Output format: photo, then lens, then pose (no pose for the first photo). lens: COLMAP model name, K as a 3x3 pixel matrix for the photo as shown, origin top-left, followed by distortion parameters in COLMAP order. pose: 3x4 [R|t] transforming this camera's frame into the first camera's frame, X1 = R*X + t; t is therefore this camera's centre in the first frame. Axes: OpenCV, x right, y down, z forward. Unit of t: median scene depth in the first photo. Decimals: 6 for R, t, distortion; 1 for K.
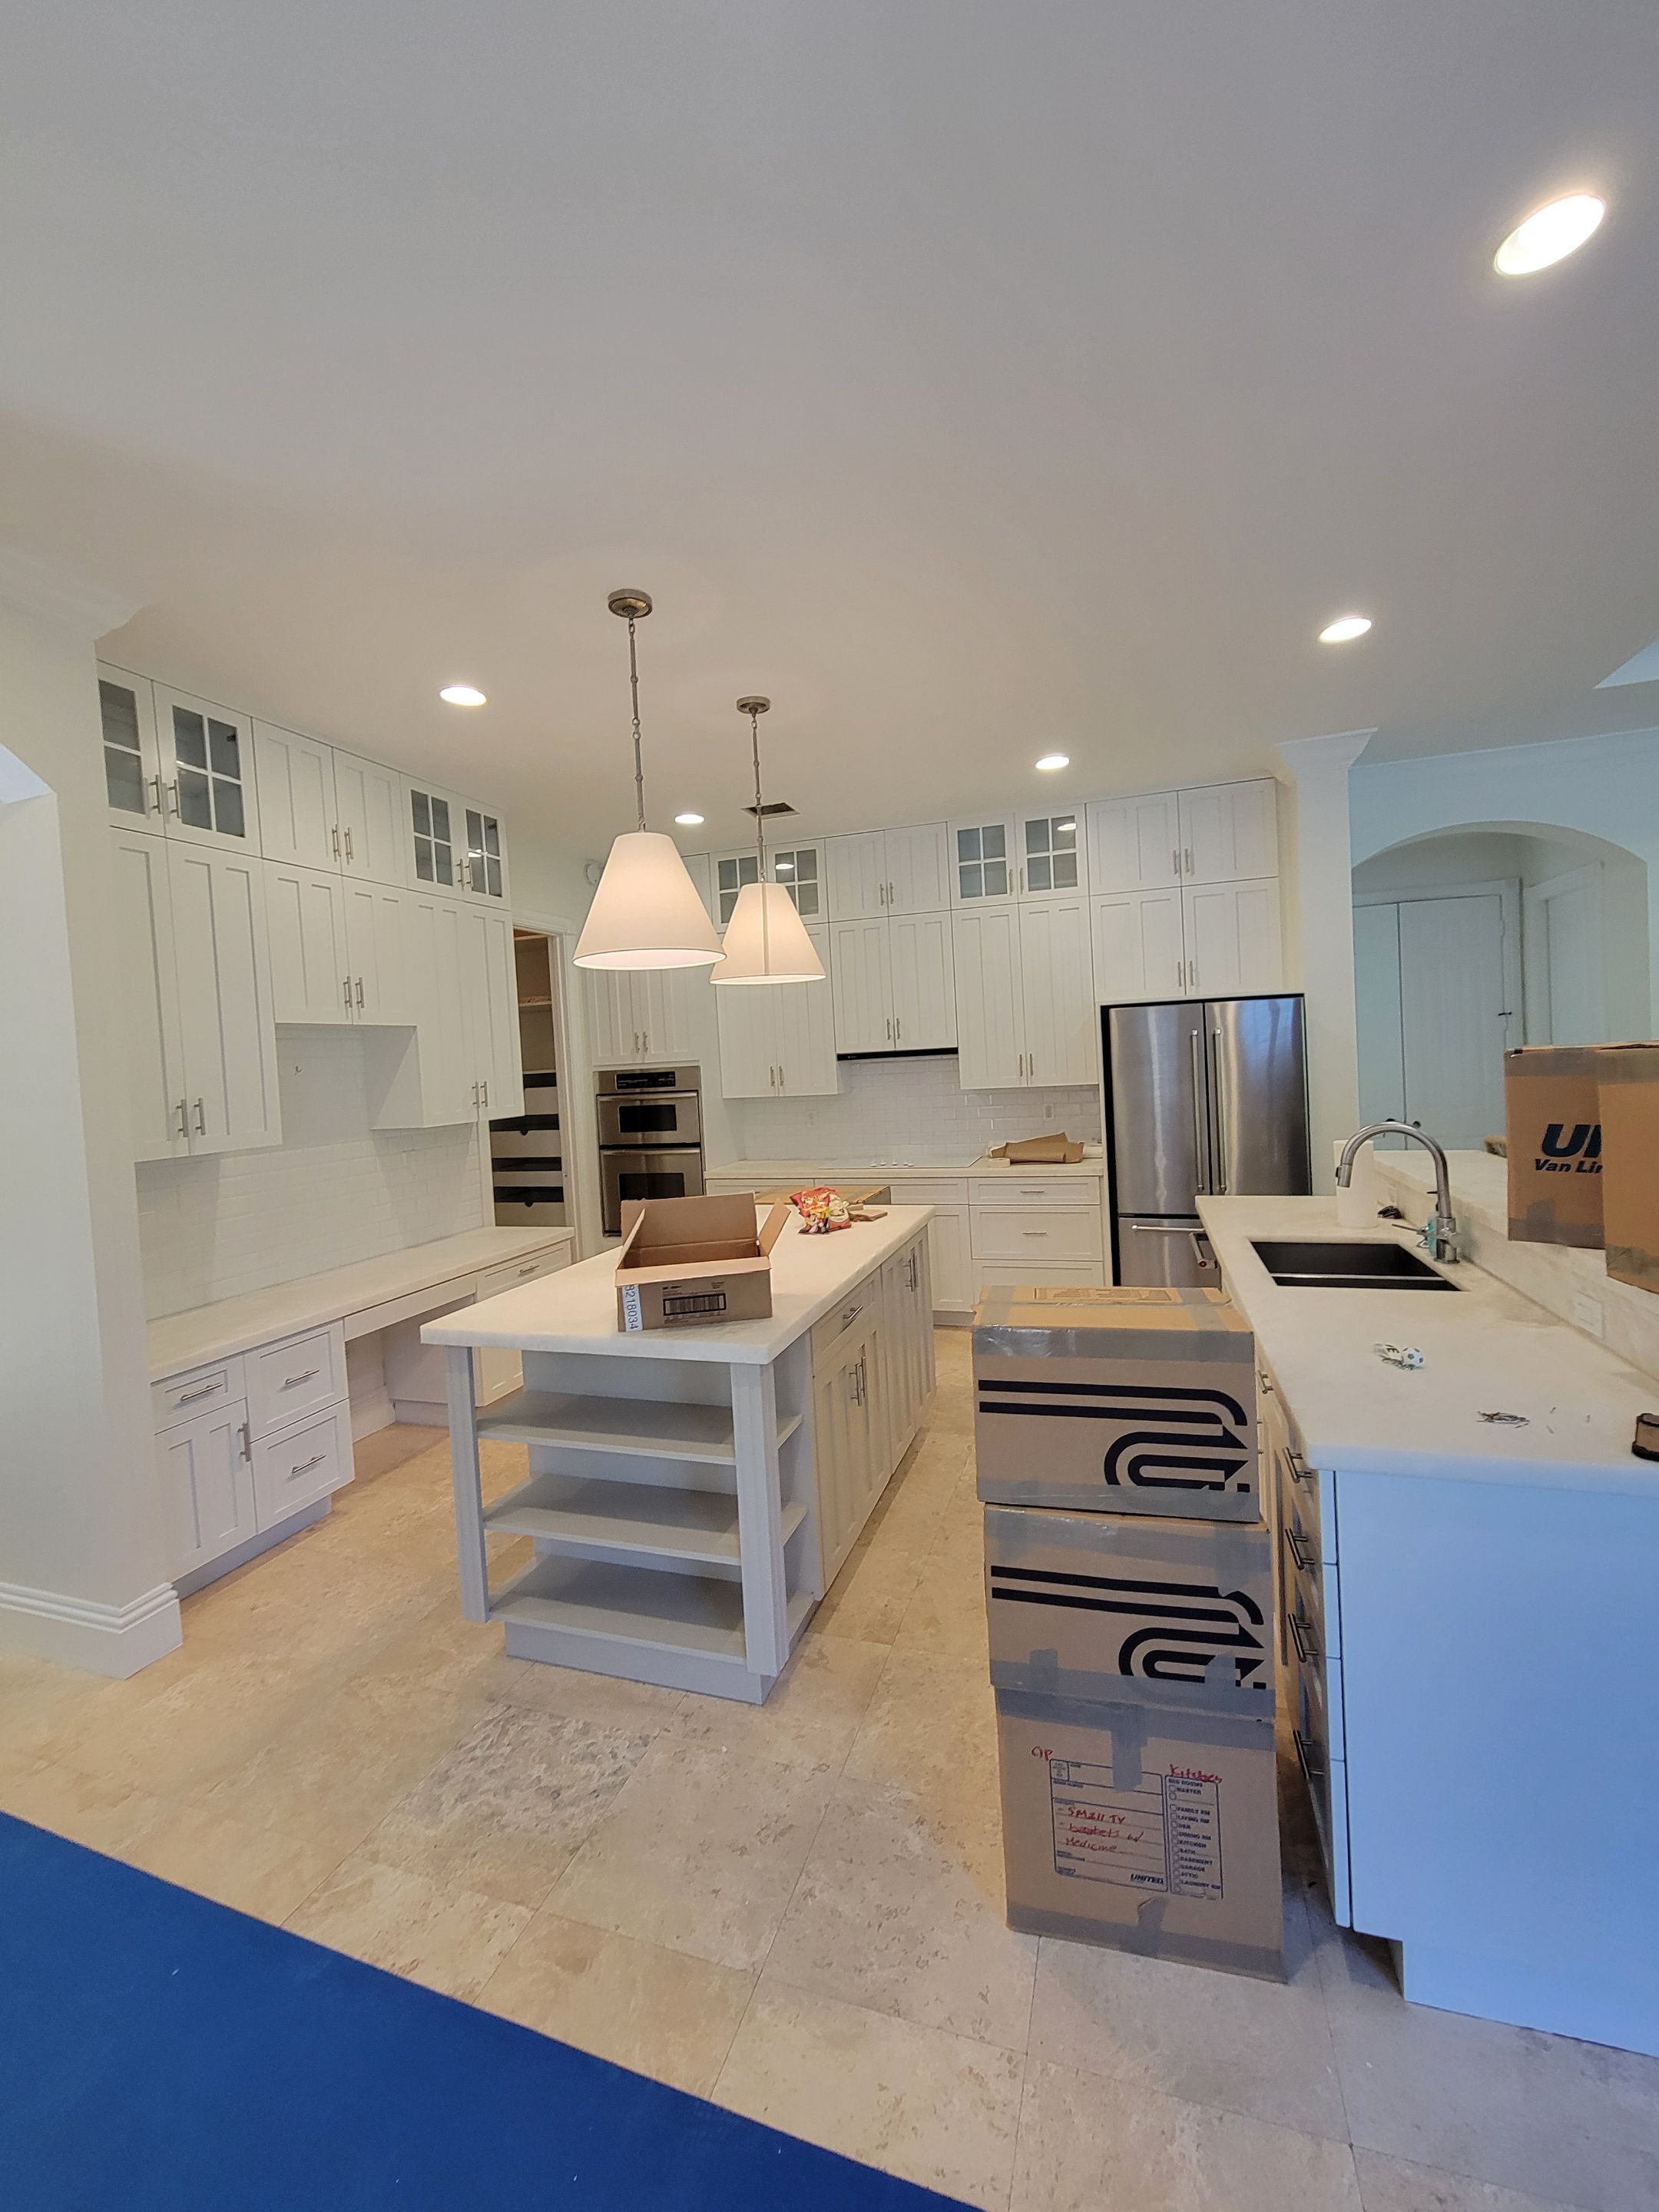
lens RADIAL K [[901.2, 0, 831.4], [0, 901.2, 1092.7], [0, 0, 1]] dist [-0.002826, -0.000534]
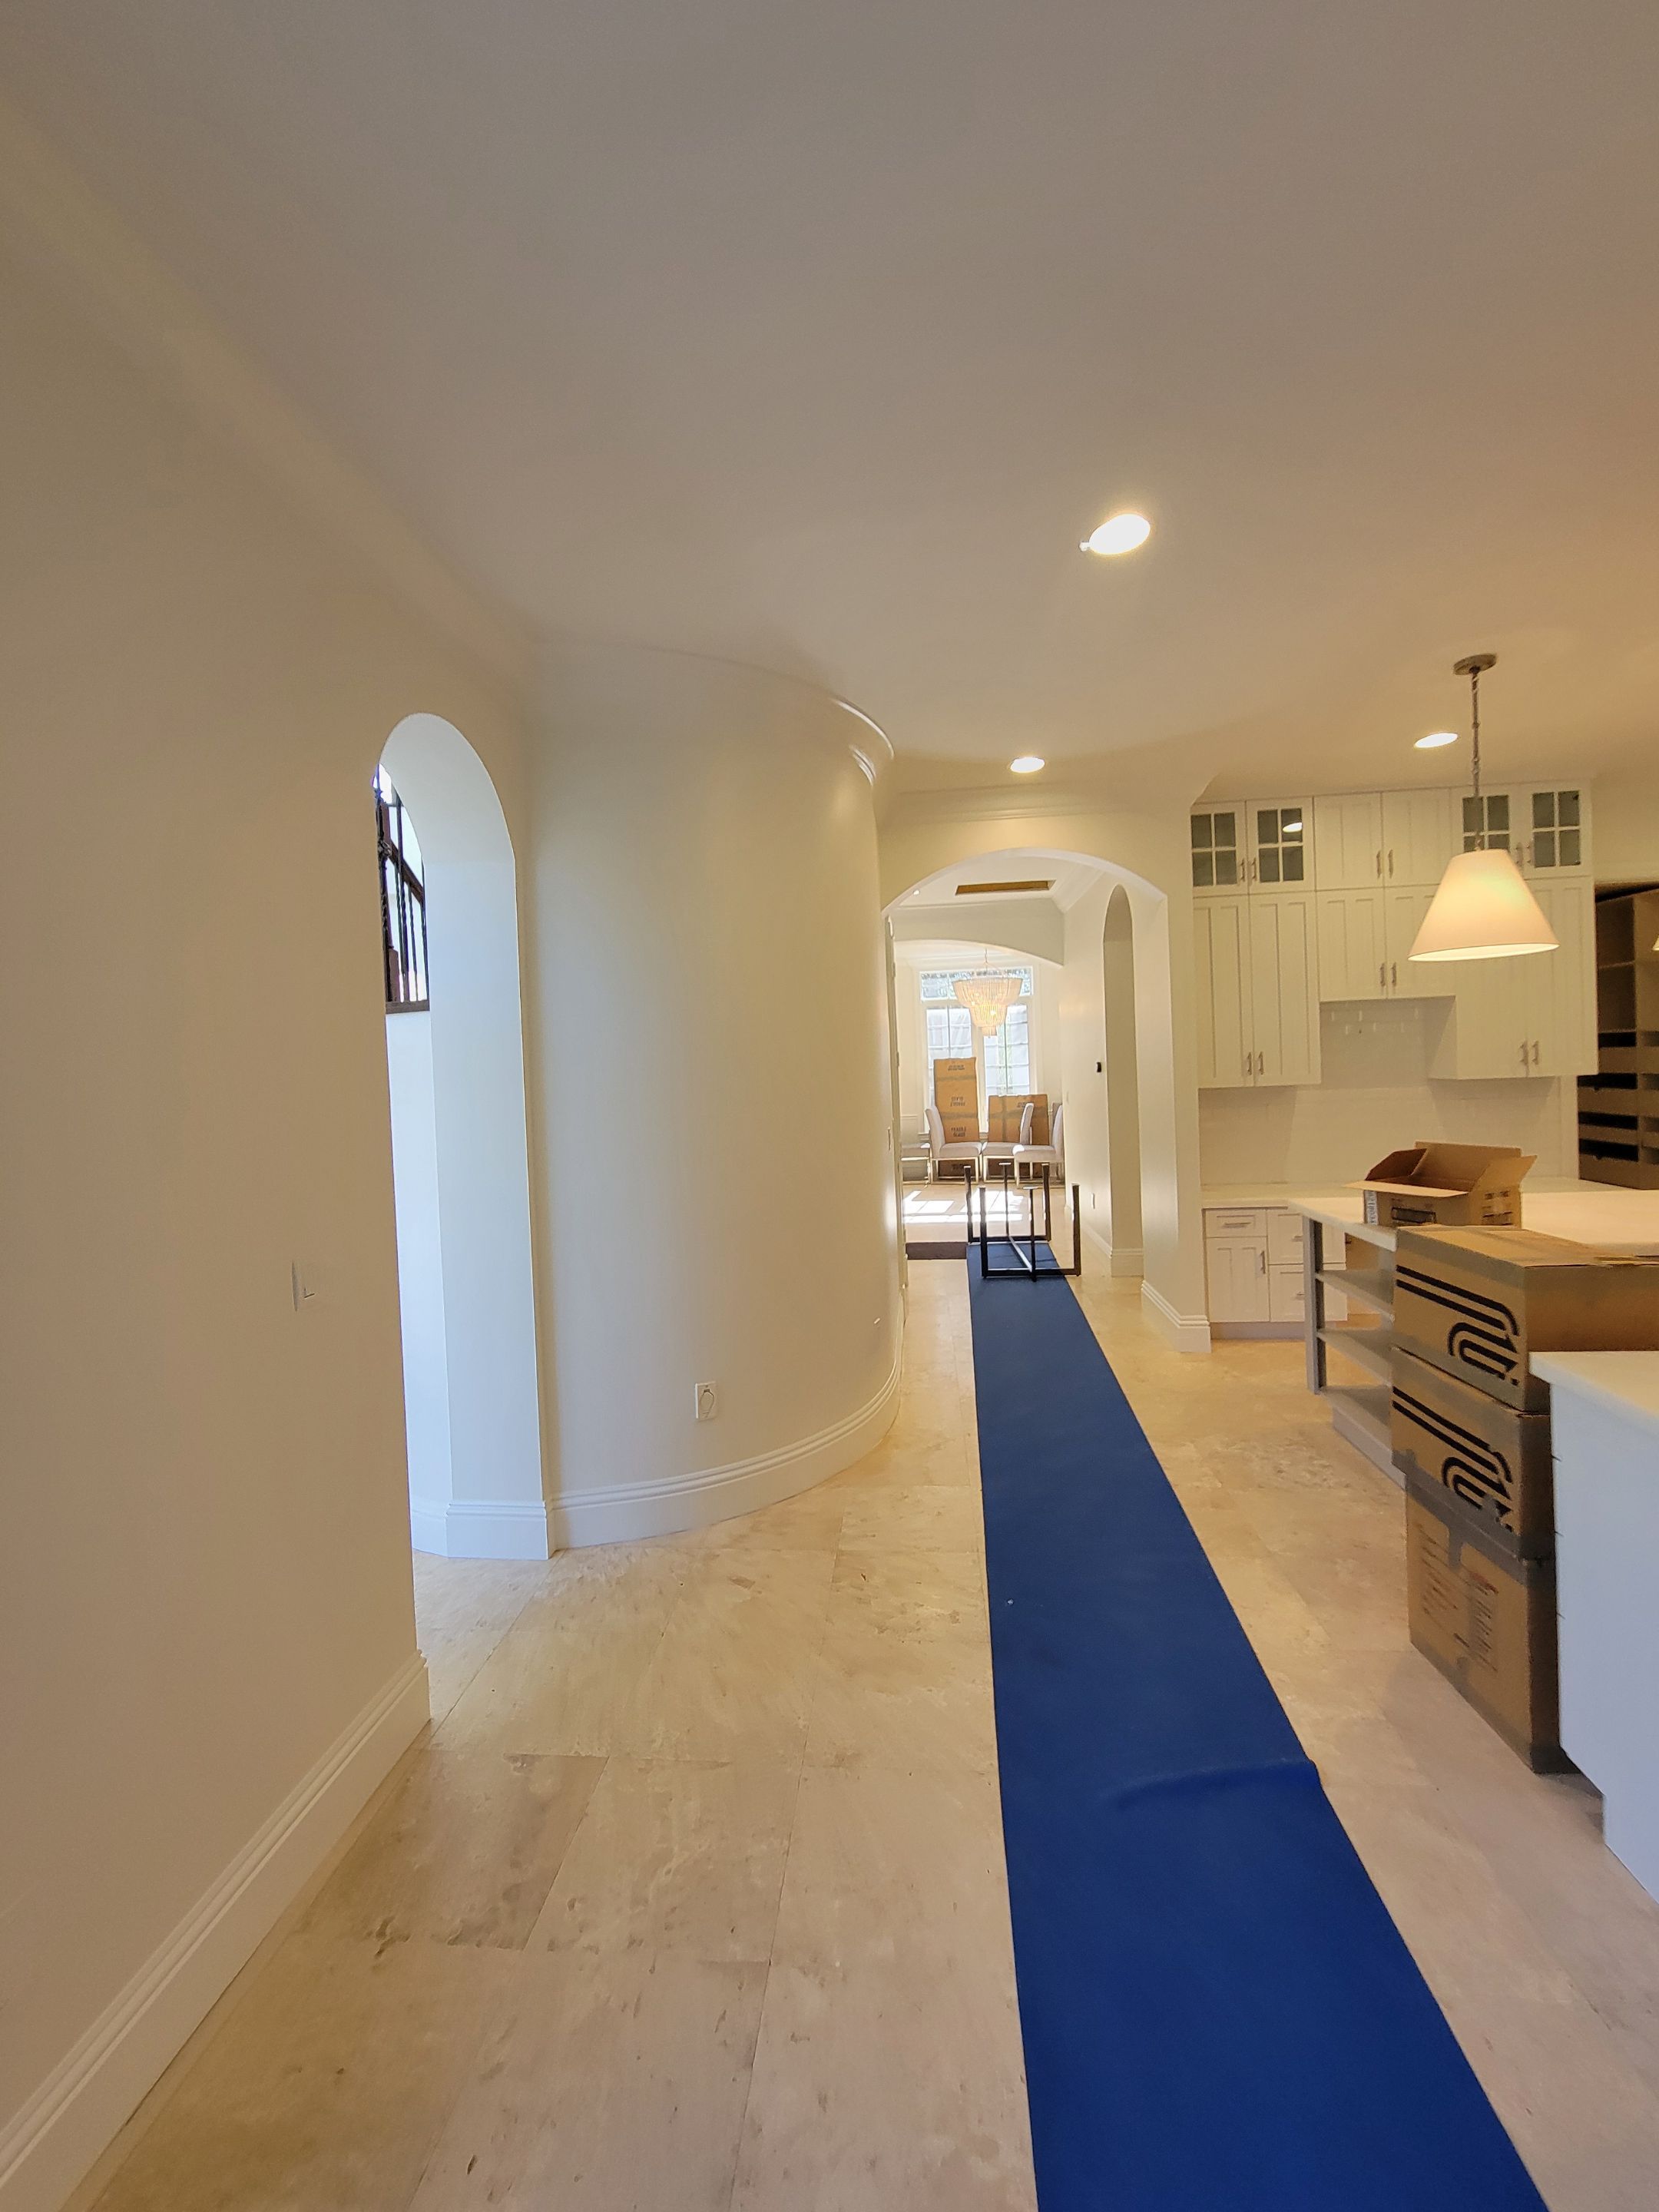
lens RADIAL K [[901.2, 0, 831.4], [0, 901.2, 1092.7], [0, 0, 1]] dist [-0.002826, -0.000534]
pose [[0.225452, 0.074570, -0.971396, 0.790253], [-0.004827, 0.997140, 0.075426, -0.043179], [0.974242, -0.012316, 0.225167, -0.145293]]
